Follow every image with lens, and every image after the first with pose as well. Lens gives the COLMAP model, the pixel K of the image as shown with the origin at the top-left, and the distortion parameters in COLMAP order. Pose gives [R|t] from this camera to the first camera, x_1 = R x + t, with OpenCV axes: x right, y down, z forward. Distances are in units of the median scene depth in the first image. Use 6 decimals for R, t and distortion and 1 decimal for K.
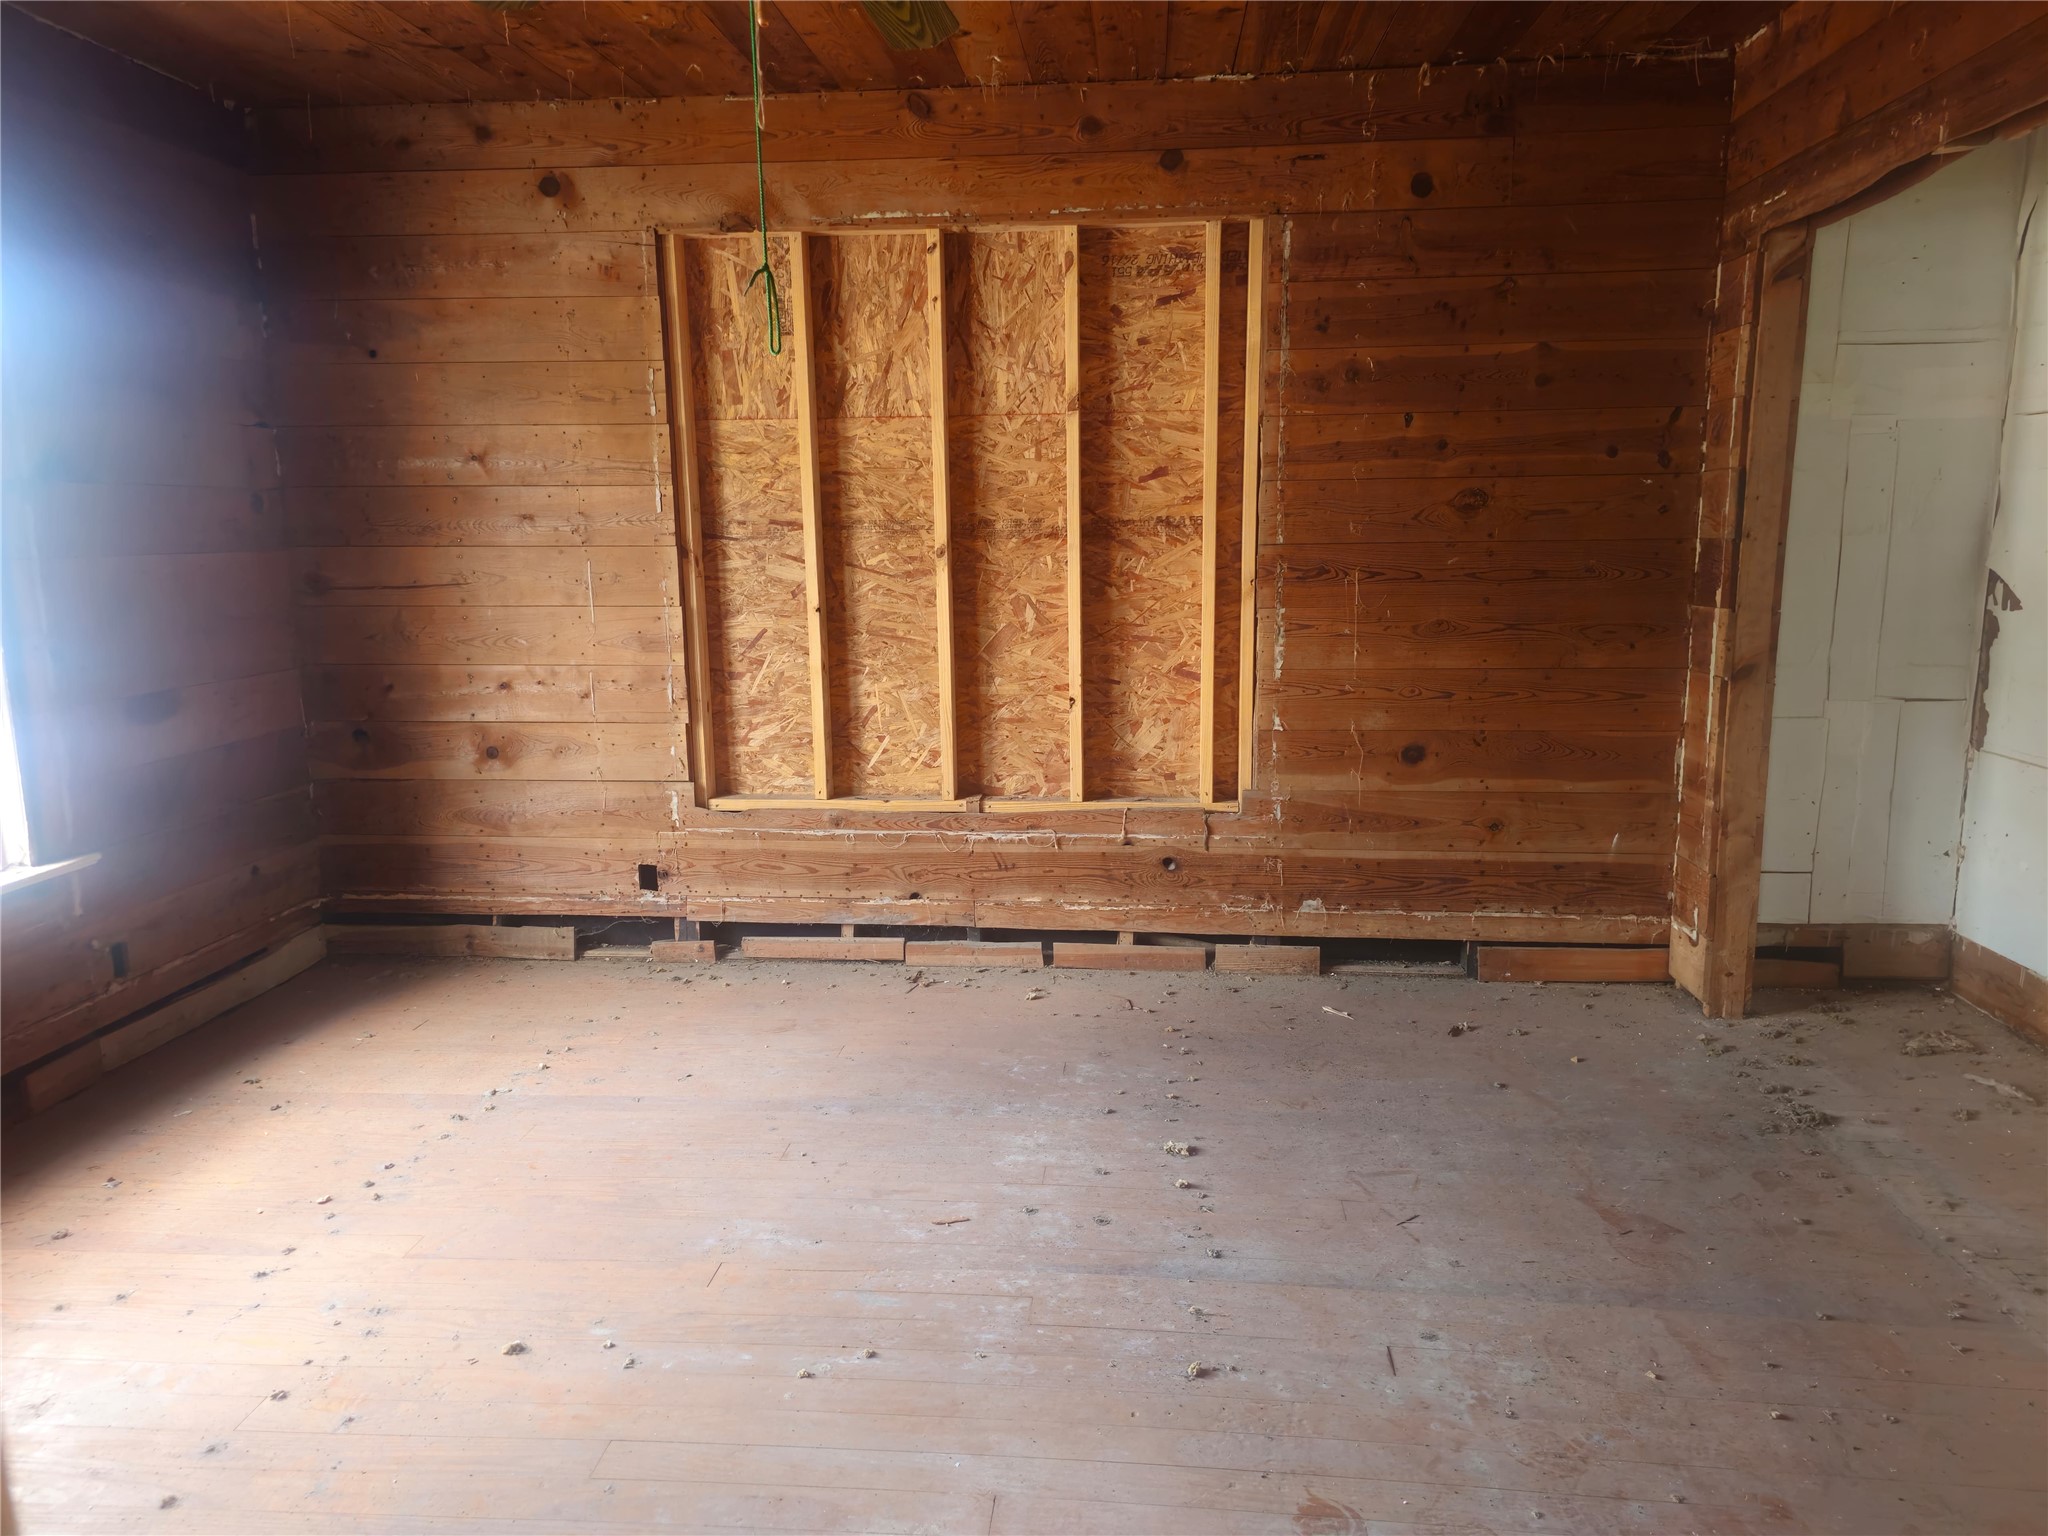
lens RADIAL K [[1367.2, 0, 1035.8], [0, 1367.2, 753.8], [0, 0, 1]] dist [0.082234, -0.089919]
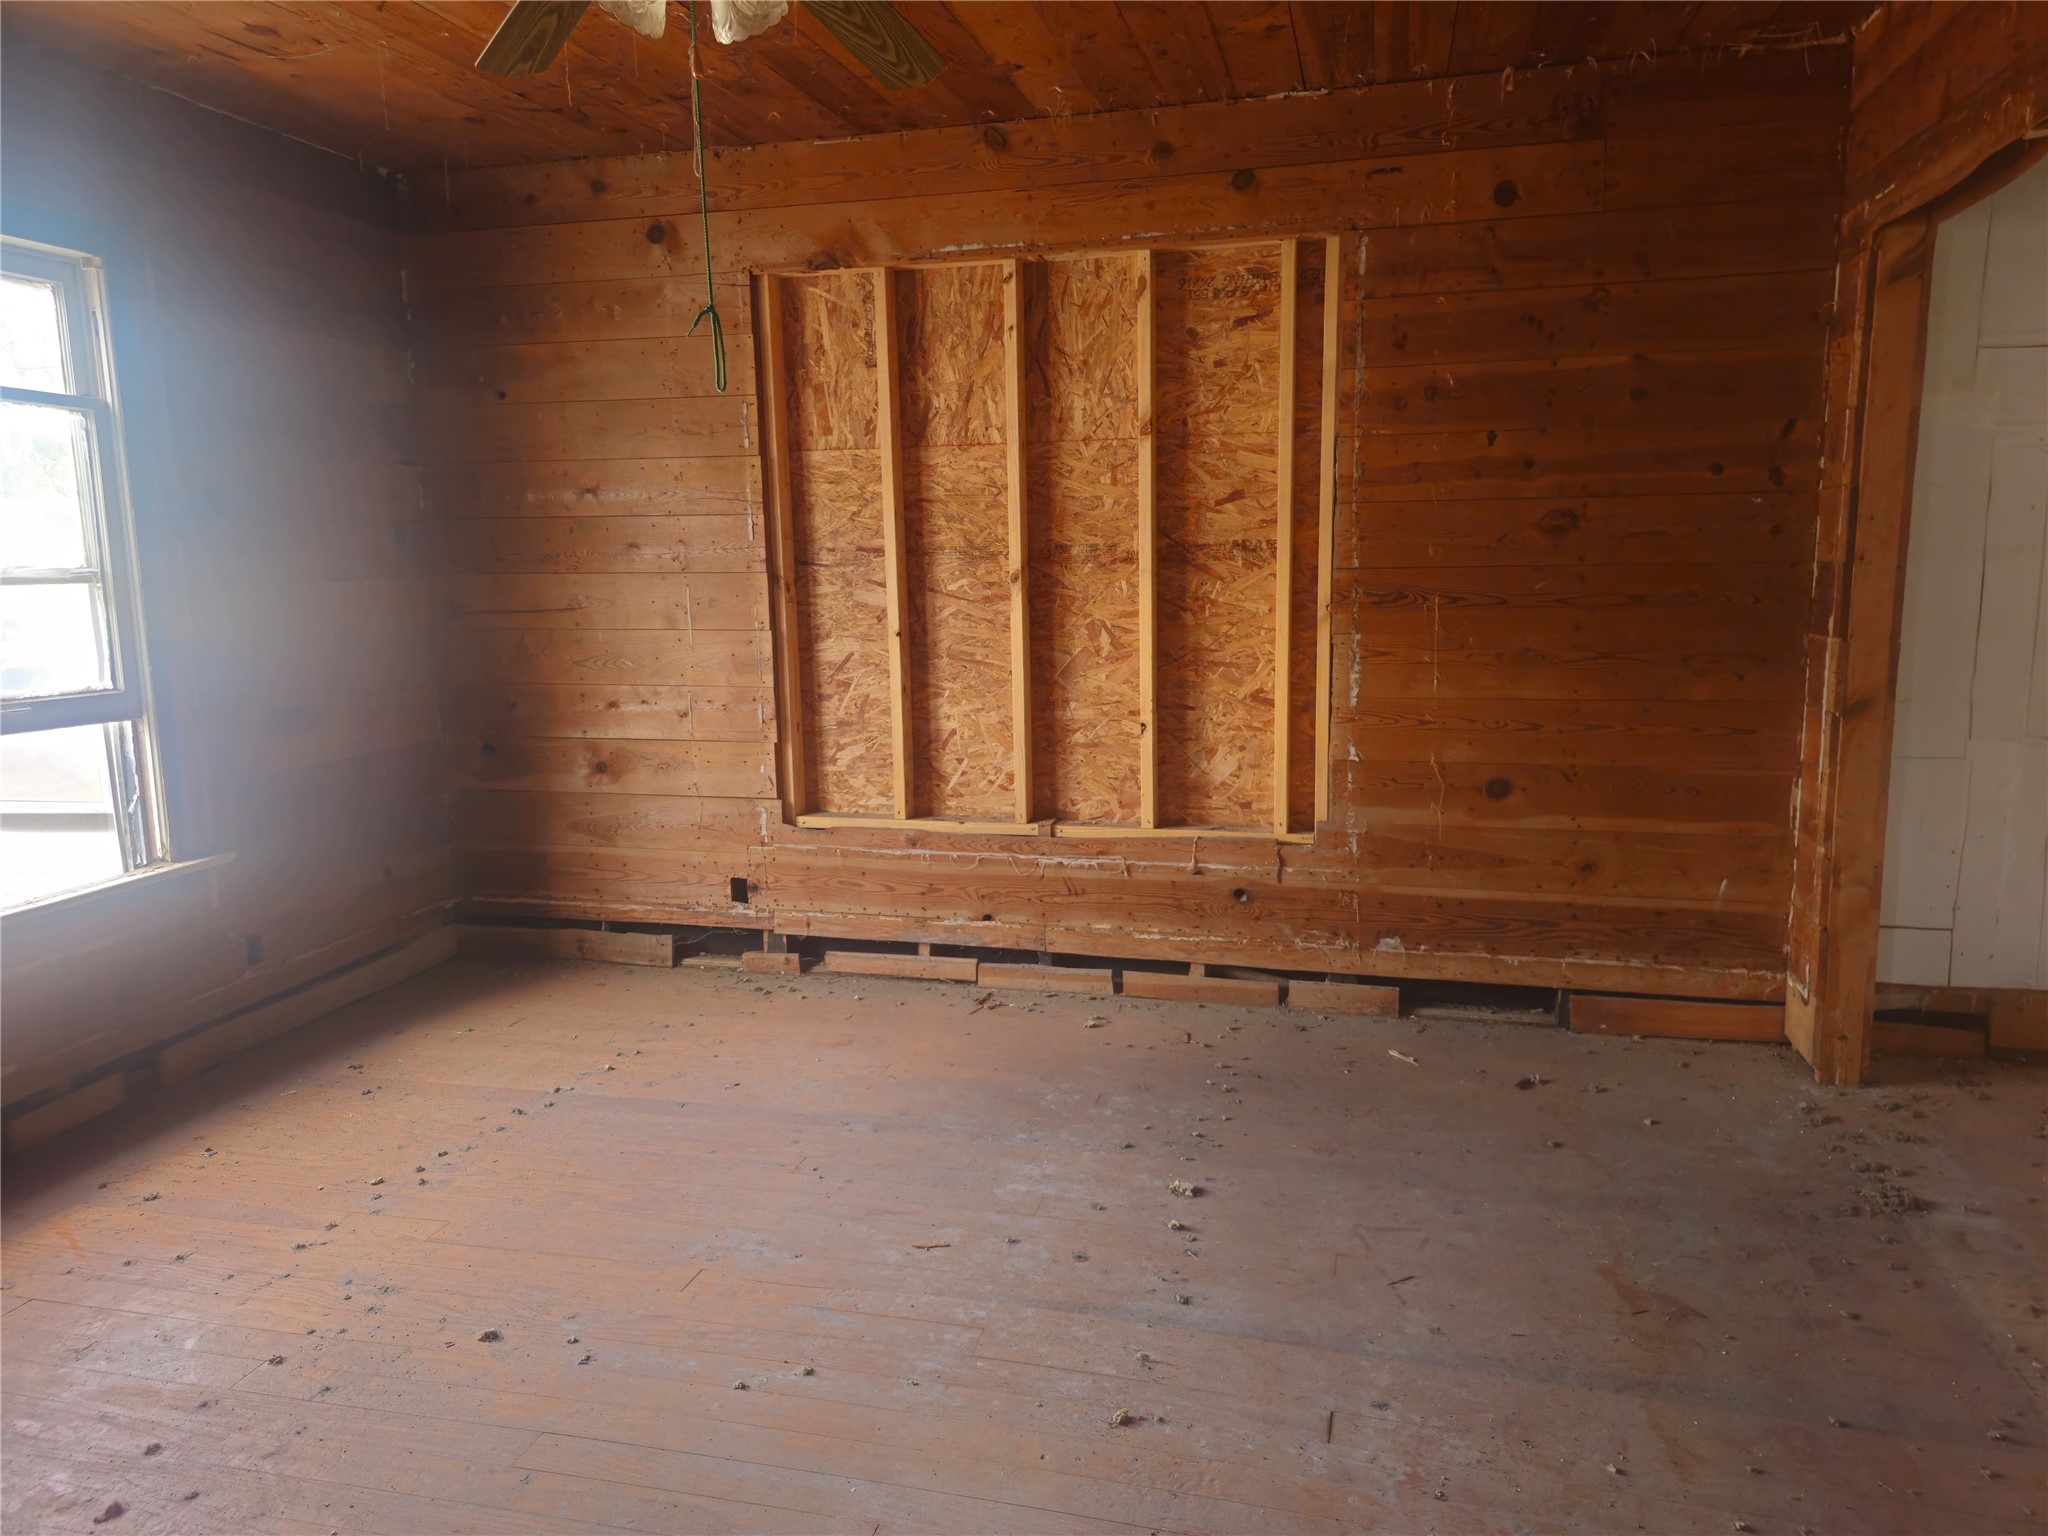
lens RADIAL K [[1367.2, 0, 1035.8], [0, 1367.2, 753.8], [0, 0, 1]] dist [0.082234, -0.089919]
pose [[0.987092, 0.018313, -0.159103, 0.108890], [-0.020666, 0.999700, -0.013147, -0.004494], [0.158815, 0.016265, 0.987174, 0.010081]]
